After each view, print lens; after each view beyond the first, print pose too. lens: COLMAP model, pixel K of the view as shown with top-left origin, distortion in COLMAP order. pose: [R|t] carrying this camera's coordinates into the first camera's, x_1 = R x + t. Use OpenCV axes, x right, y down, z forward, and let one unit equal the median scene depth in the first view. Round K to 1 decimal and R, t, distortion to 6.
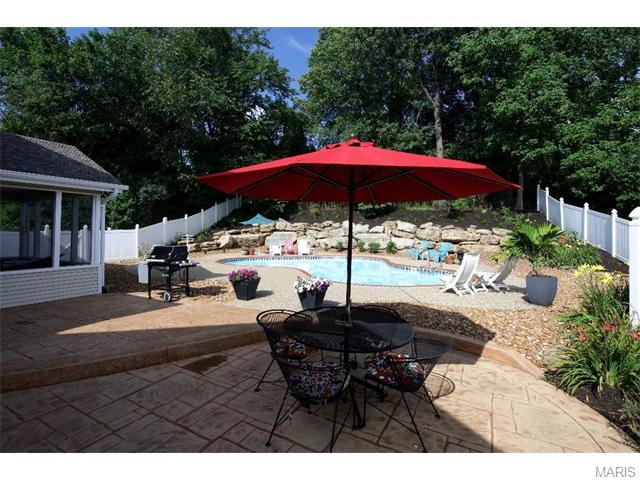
lens RADIAL K [[303.8, 0, 320.1], [0, 303.8, 229.7], [0, 0, 1]] dist [-0.000571, -0.000075]
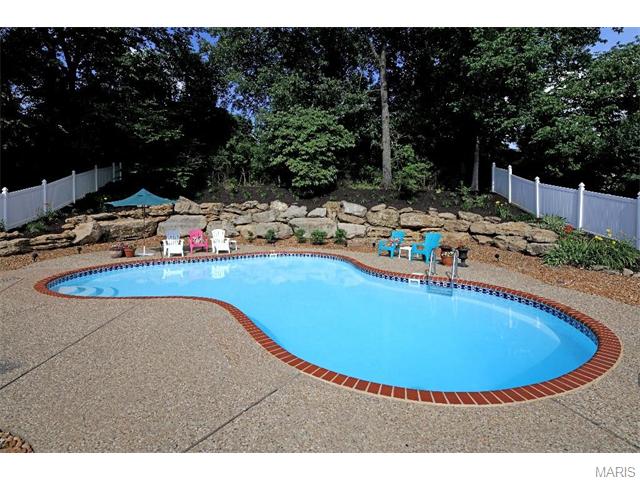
lens RADIAL K [[305.8, 0, 319.7], [0, 305.8, 211.4], [0, 0, 1]] dist [0.002048, -0.000069]
pose [[0.957049, -0.001334, 0.289922, -0.034206], [-0.000957, 0.999969, 0.007759, -0.009829], [-0.289923, -0.007703, 0.957019, 0.258472]]
